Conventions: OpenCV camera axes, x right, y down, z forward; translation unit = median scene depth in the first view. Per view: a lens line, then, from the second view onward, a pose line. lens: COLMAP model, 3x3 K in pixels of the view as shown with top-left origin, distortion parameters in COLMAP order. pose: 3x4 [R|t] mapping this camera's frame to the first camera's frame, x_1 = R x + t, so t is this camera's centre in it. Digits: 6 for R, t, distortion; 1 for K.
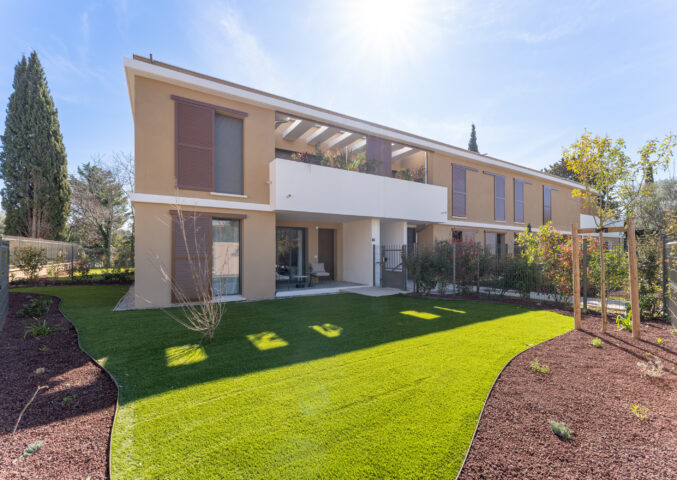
lens RADIAL K [[287.0, 0, 338.6], [0, 287.0, 245.8], [0, 0, 1]] dist [-0.000874, -0.000399]
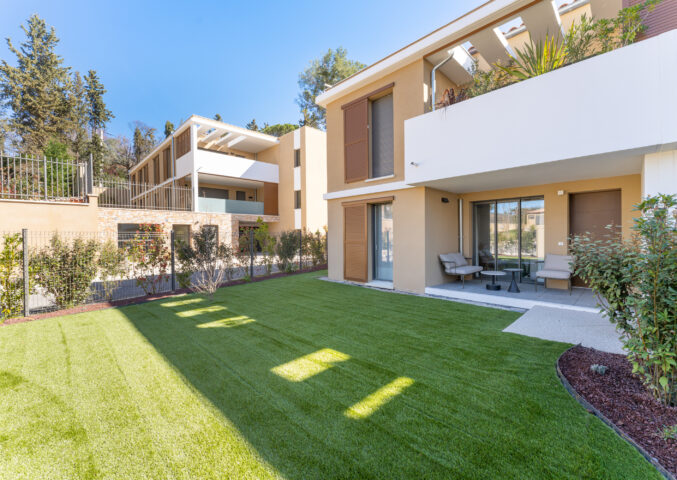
lens RADIAL K [[287.0, 0, 340.7], [0, 287.0, 237.5], [0, 0, 1]] dist [-0.000874, -0.000399]
pose [[0.244233, 0.001833, -0.969715, 0.477095], [0.031705, 0.999449, 0.009874, 0.008481], [0.969198, -0.033156, 0.244041, 0.565893]]
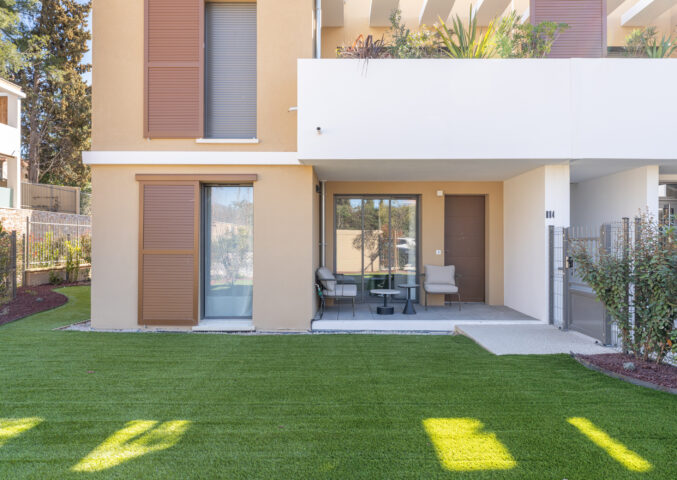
lens RADIAL K [[475.7, 0, 343.2], [0, 475.7, 236.4], [0, 0, 1]] dist [-0.007812, 0.002080]
pose [[0.853221, -0.004227, -0.521532, 0.266298], [0.009323, 0.999931, 0.007147, 0.004832], [0.521466, -0.010960, 0.853202, 0.290617]]
